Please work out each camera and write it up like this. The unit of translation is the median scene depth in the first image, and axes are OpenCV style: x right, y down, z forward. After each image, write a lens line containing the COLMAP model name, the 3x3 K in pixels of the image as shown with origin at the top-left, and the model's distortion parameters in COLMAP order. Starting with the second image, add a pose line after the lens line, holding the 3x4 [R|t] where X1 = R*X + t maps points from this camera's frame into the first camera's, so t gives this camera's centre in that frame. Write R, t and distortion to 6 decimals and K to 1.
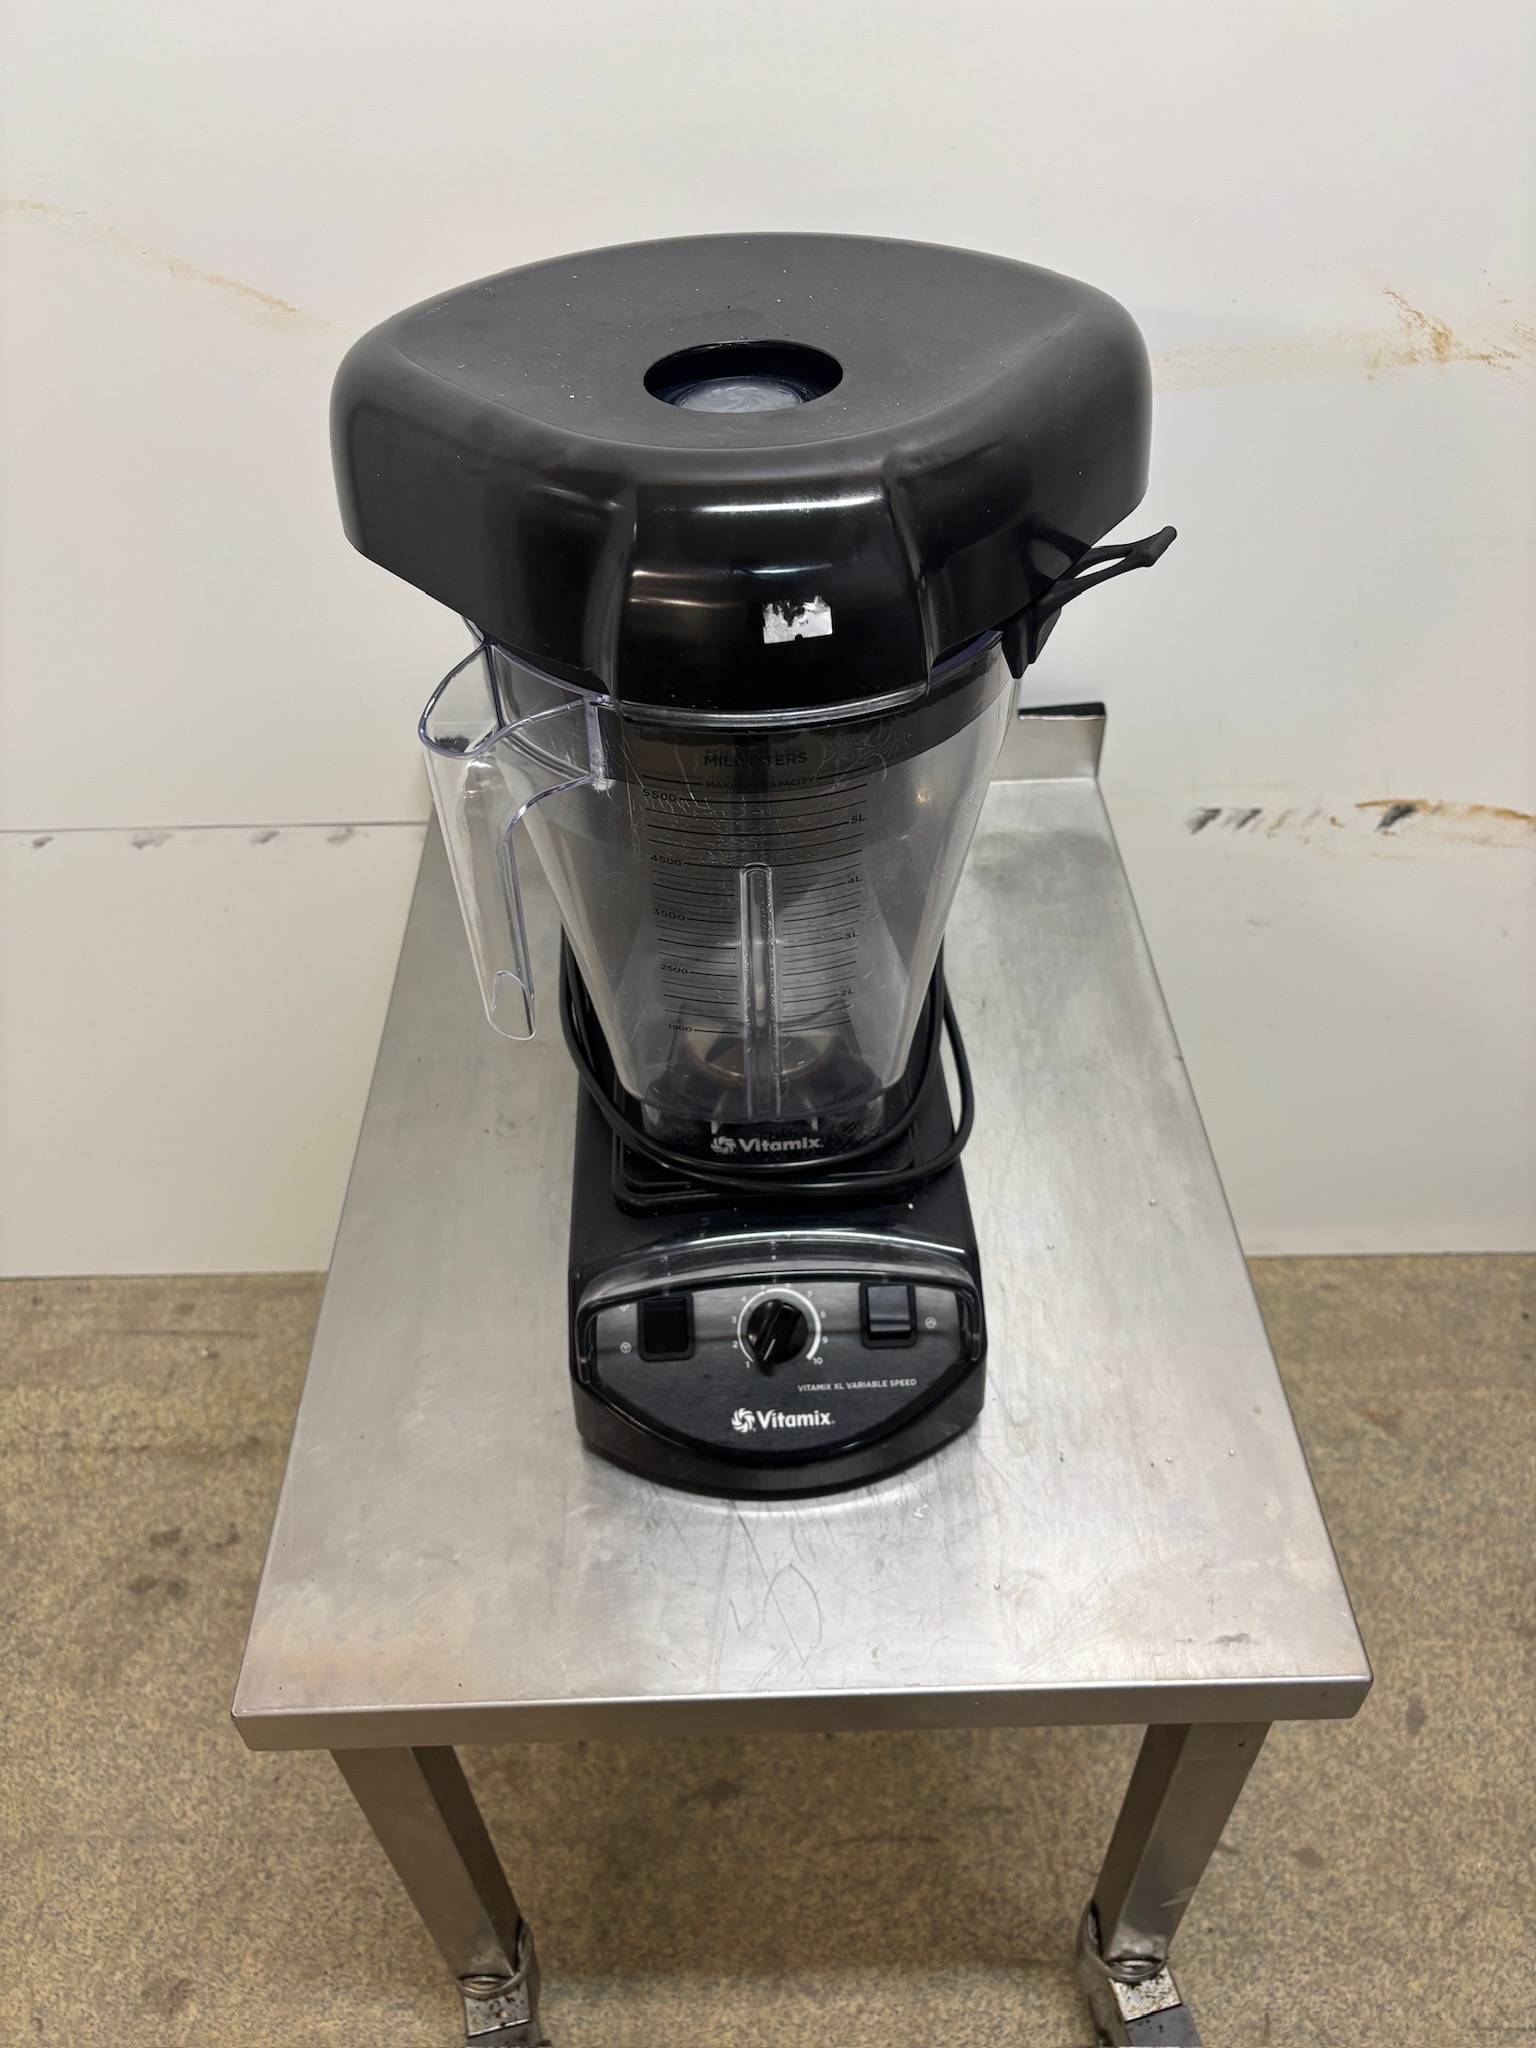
lens RADIAL K [[1591.5, 0, 773.5], [0, 1591.5, 1027.1], [0, 0, 1]] dist [0.024361, -0.032873]
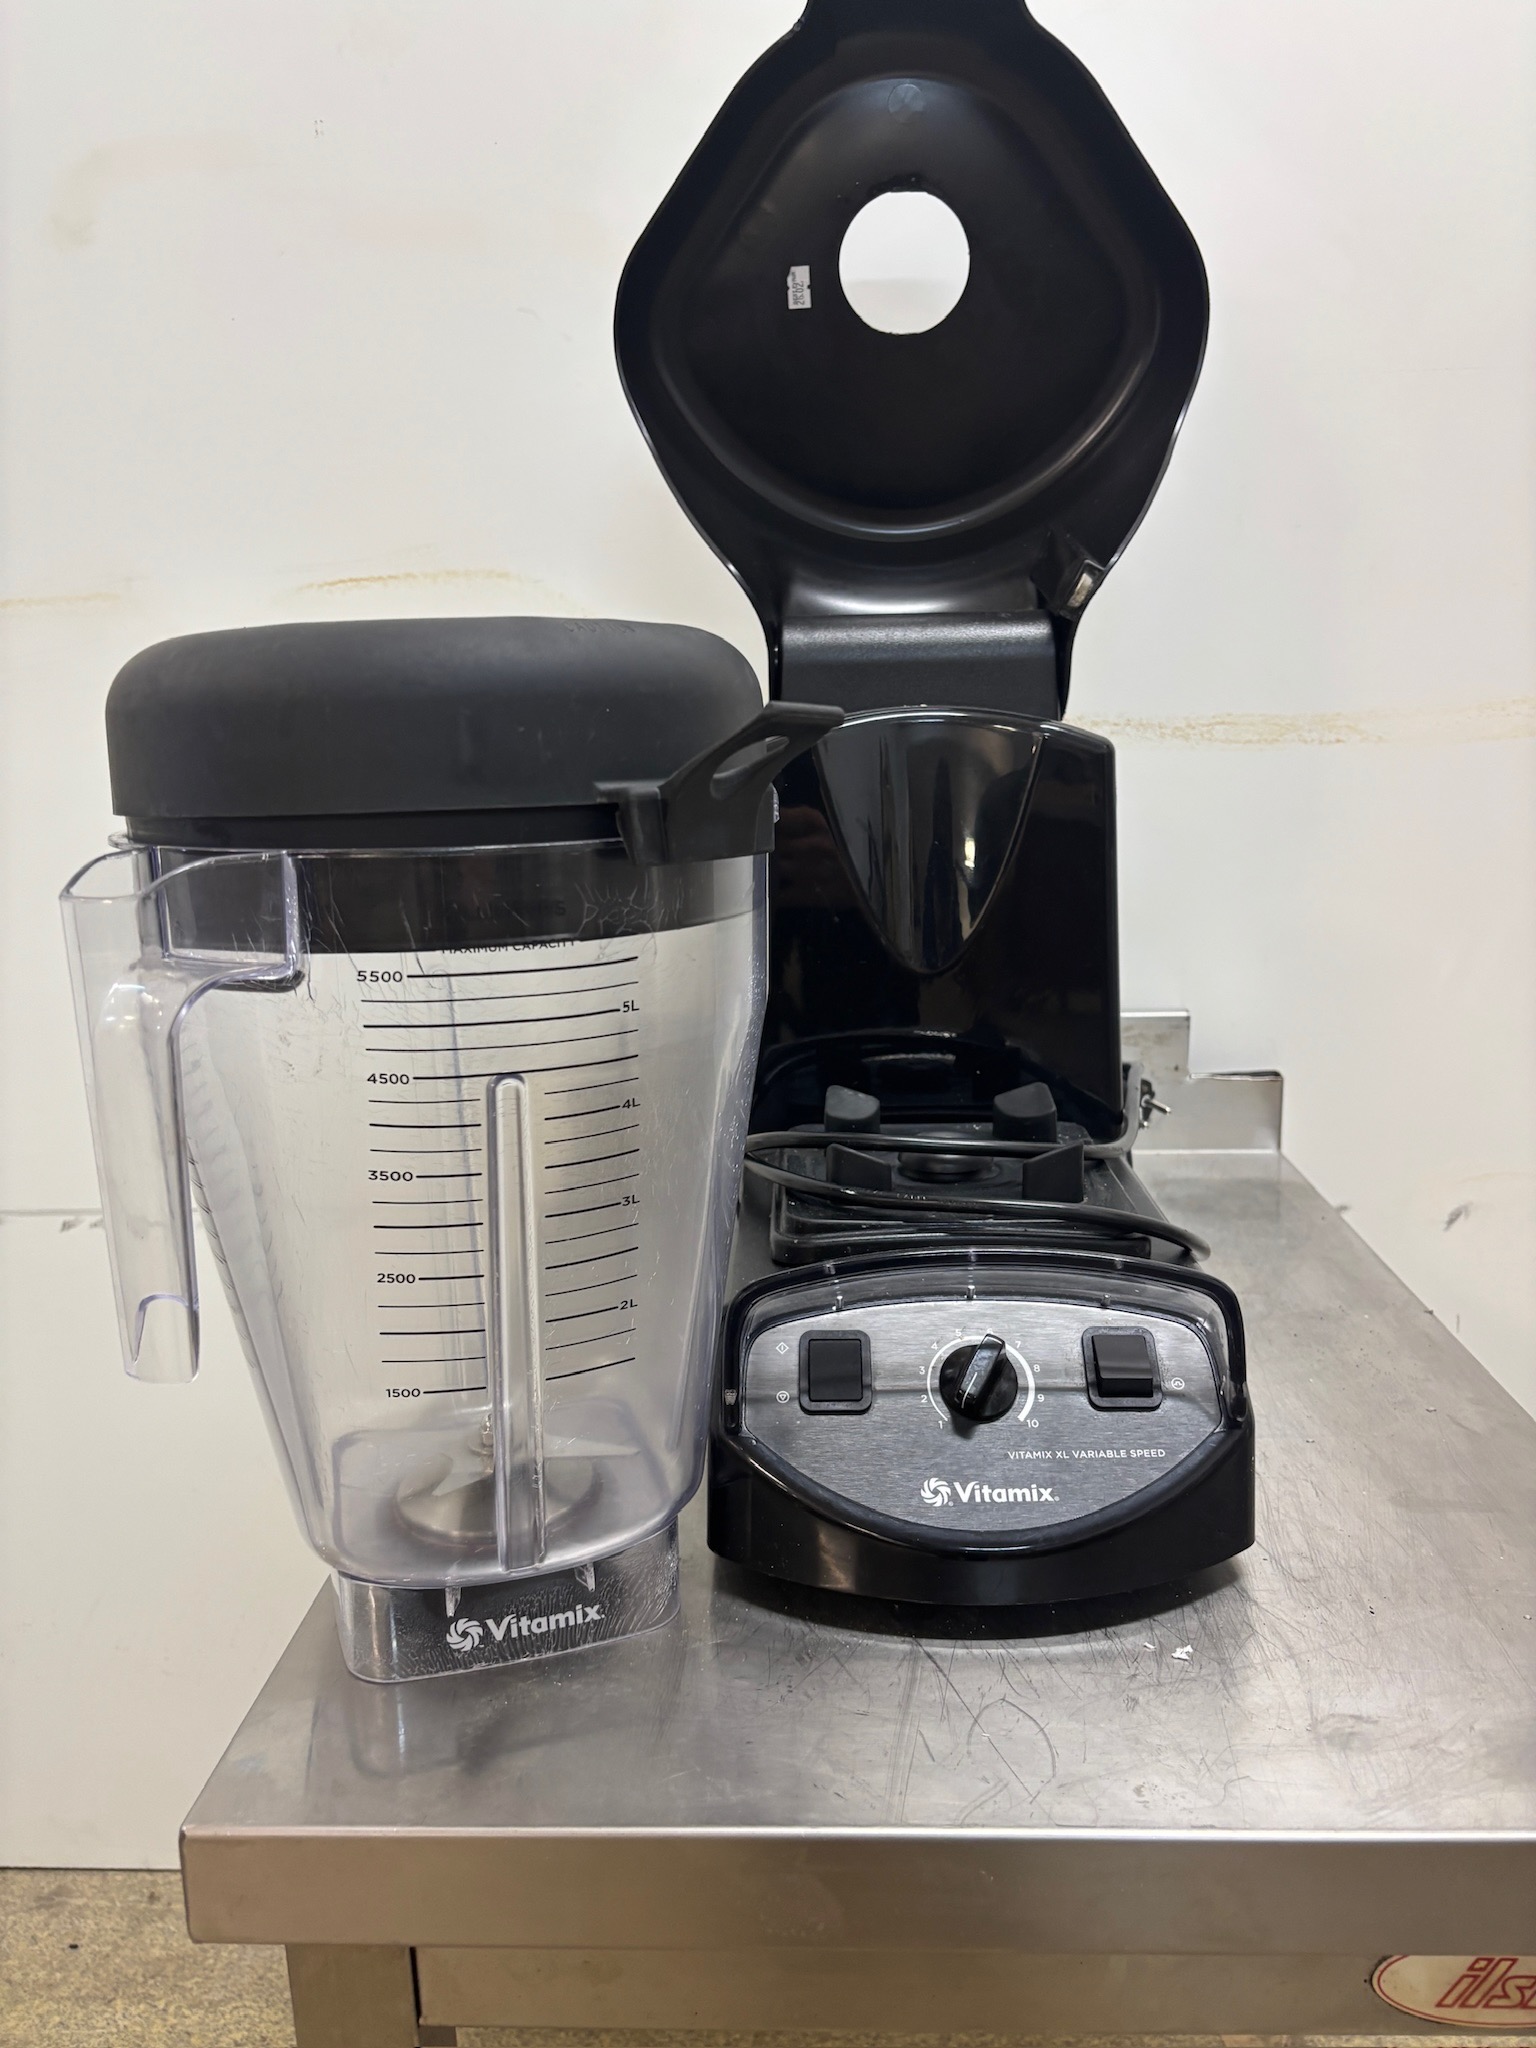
lens RADIAL K [[1591.5, 0, 784.7], [0, 1591.5, 1008.2], [0, 0, 1]] dist [0.024361, -0.032873]
pose [[0.997996, 0.011828, -0.062161, -0.045114], [-0.043423, 0.842568, -0.536836, 0.450239], [0.046025, 0.538459, 0.841394, 0.233867]]
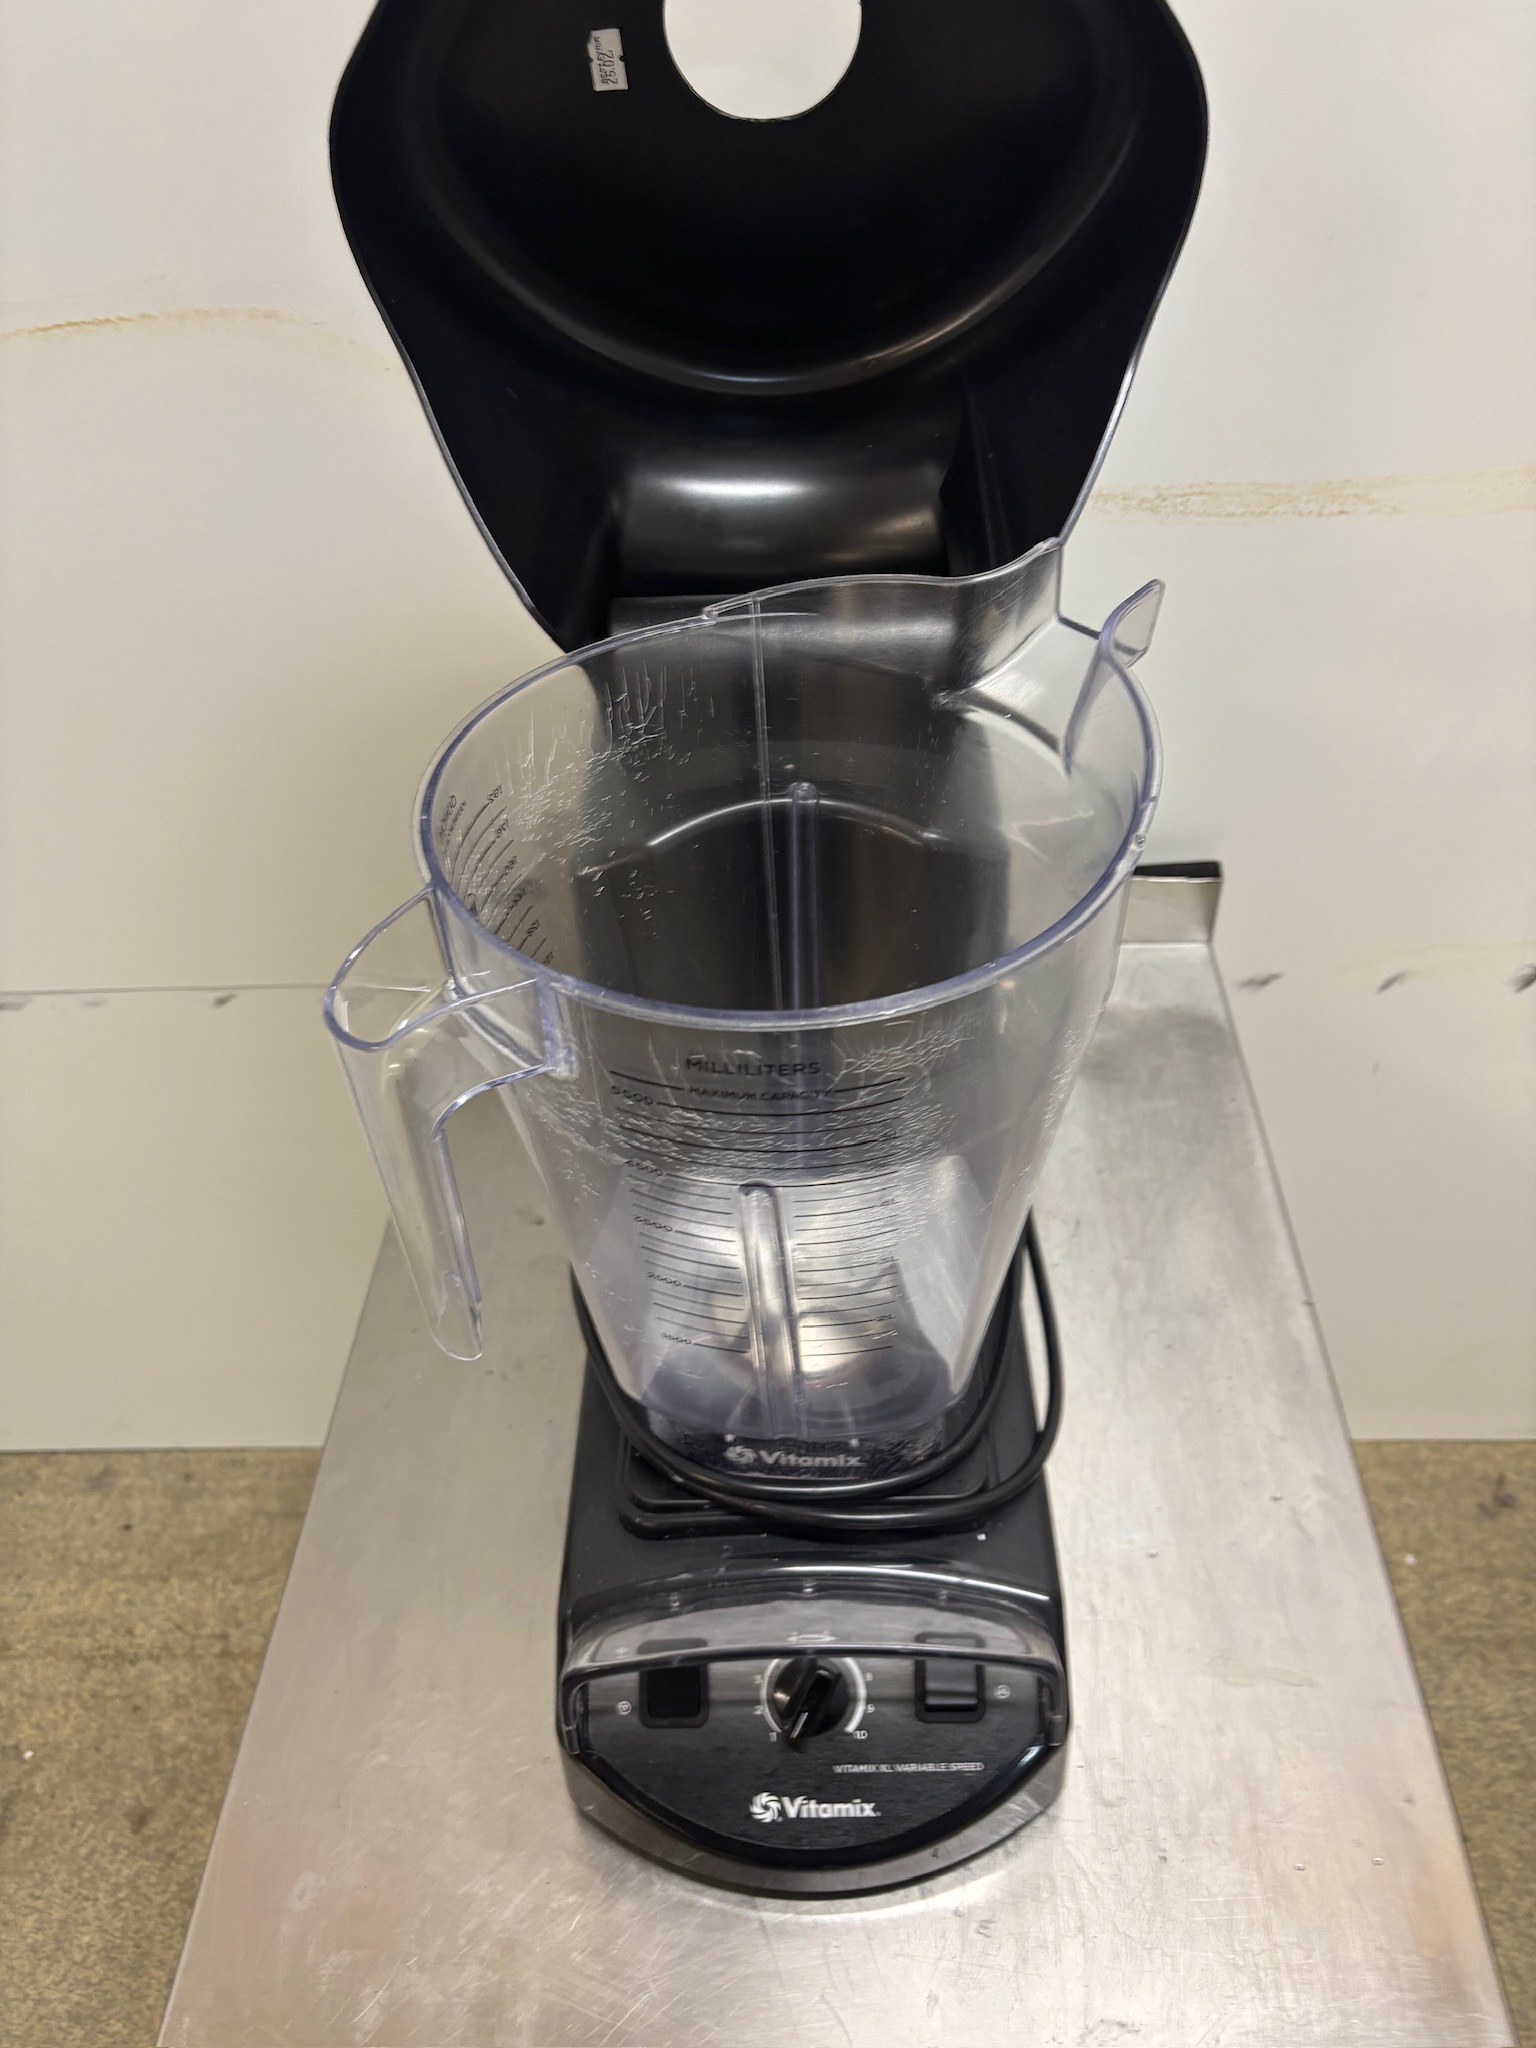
lens RADIAL K [[1591.5, 0, 798.3], [0, 1591.5, 1021.3], [0, 0, 1]] dist [0.024361, -0.032873]
pose [[0.998708, 0.020092, -0.046672, 0.026288], [-0.021887, 0.999027, -0.038284, -0.117810], [0.045857, 0.039256, 0.998176, 0.172683]]
